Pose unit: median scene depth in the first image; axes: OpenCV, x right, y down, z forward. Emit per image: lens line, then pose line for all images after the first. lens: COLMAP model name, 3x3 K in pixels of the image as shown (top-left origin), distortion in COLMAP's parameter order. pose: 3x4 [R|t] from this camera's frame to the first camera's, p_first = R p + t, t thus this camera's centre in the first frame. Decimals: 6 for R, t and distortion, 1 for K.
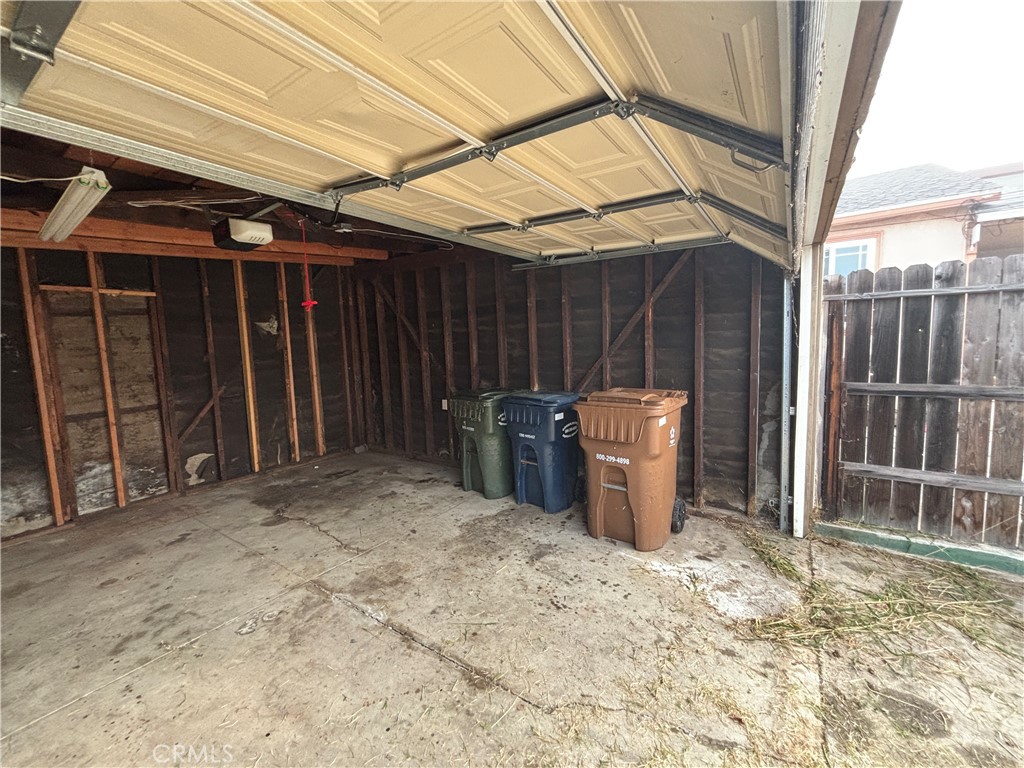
lens RADIAL K [[417.4, 0, 512.8], [0, 417.4, 385.7], [0, 0, 1]] dist [0.000085, 0.000168]
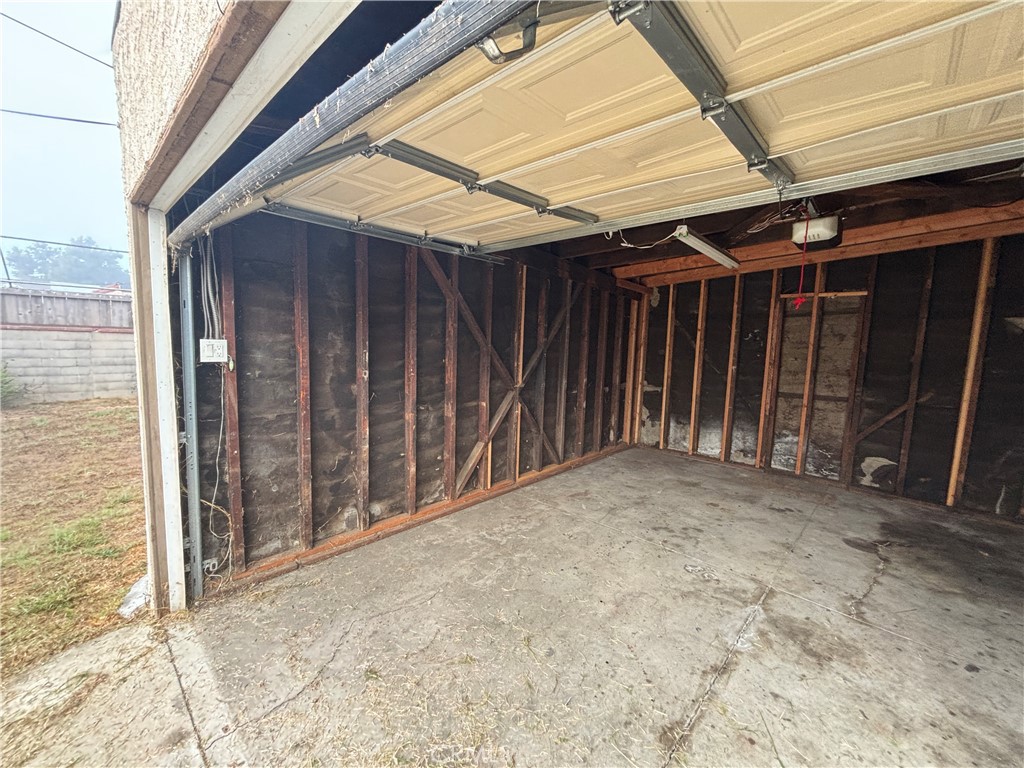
lens RADIAL K [[417.4, 0, 513.0], [0, 417.4, 384.5], [0, 0, 1]] dist [0.000085, 0.000168]
pose [[-0.161229, 0.137315, -0.977318, 0.373999], [-0.130980, 0.978536, 0.159094, -0.052843], [0.978187, 0.153660, -0.139783, 0.360756]]
